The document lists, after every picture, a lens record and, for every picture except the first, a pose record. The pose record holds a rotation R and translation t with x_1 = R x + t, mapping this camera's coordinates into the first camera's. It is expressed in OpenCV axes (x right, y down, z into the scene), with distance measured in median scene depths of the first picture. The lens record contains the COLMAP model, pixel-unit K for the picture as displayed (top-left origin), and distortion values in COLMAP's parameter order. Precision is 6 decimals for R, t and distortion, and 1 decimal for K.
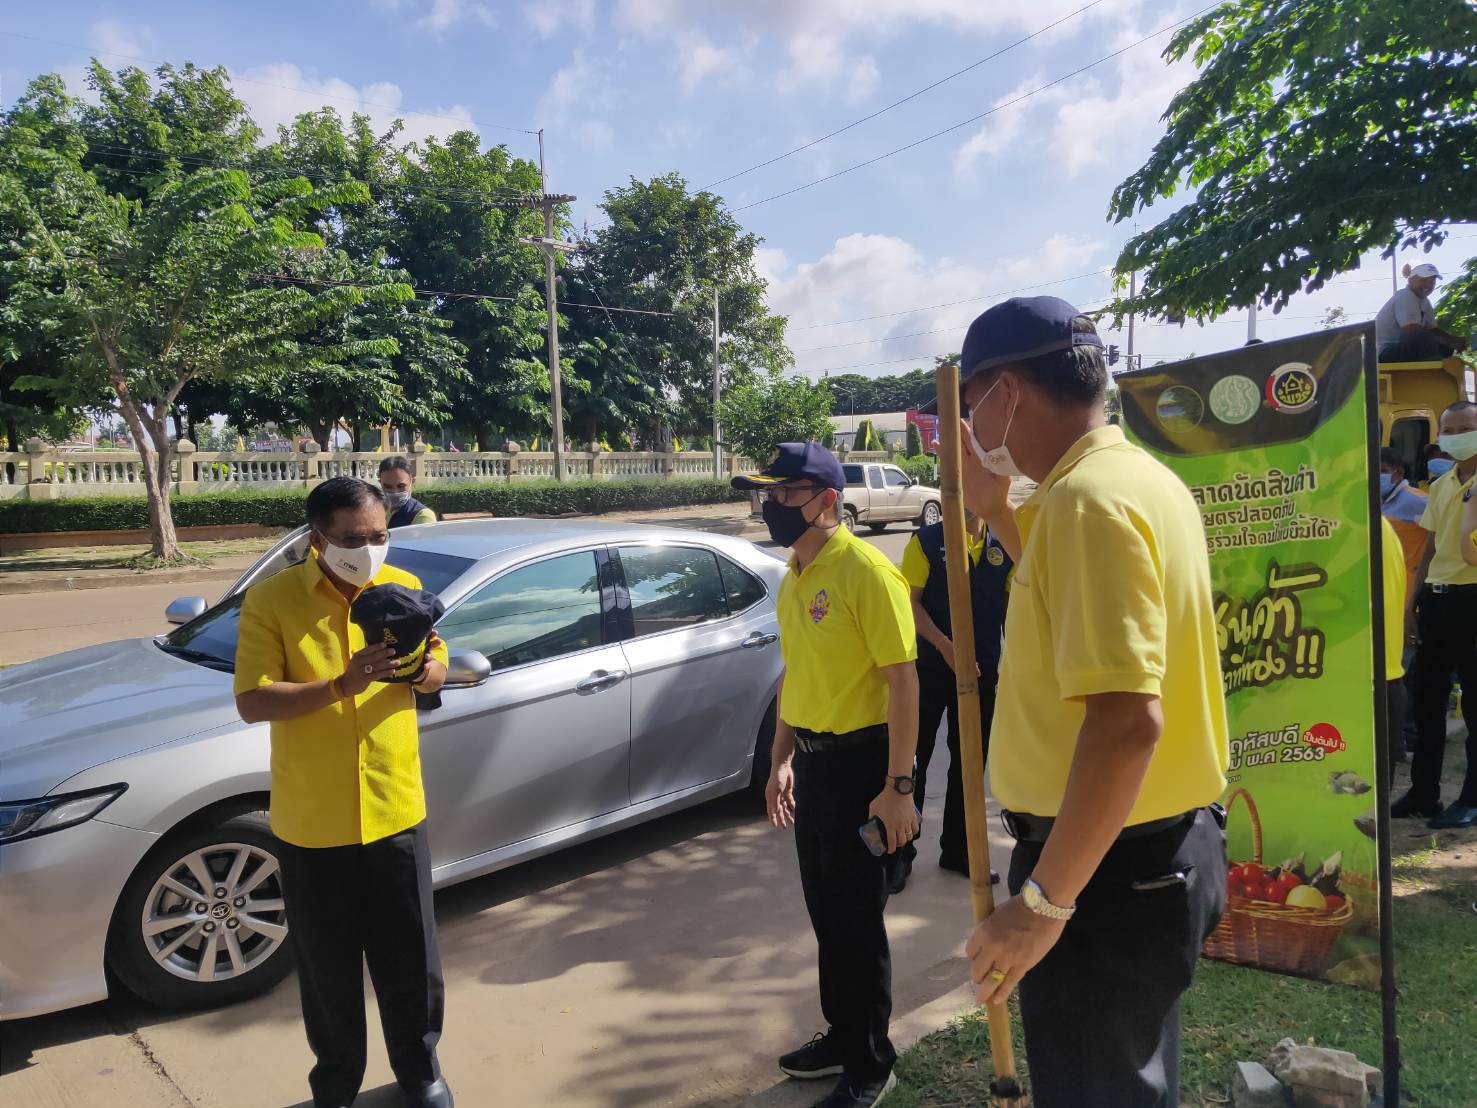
lens RADIAL K [[1134.7, 0, 729.2], [0, 1134.7, 546.9], [0, 0, 1]] dist [0.061361, -0.045383]
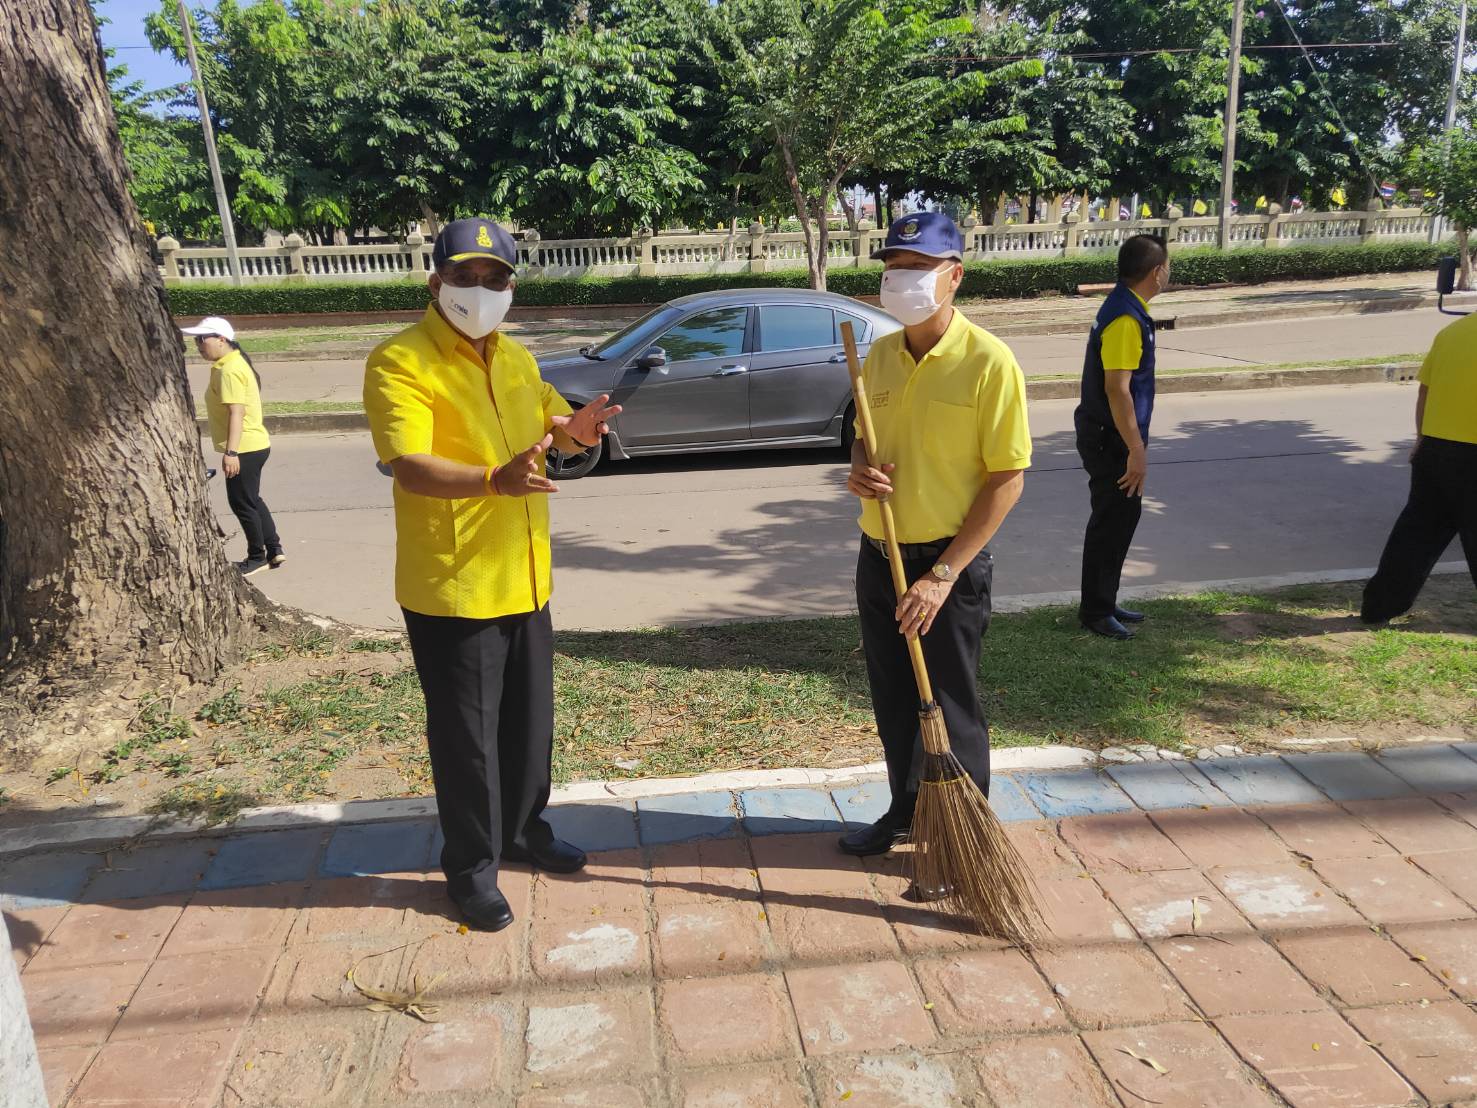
lens RADIAL K [[1124.6, 0, 738.5], [0, 1124.6, 554.0], [0, 0, 1]] dist [0.059499, -0.036599]
pose [[0.811396, 0.144631, -0.566320, 0.112191], [-0.022457, 0.975901, 0.217057, -0.006218], [0.584066, -0.163401, 0.795090, -0.047545]]
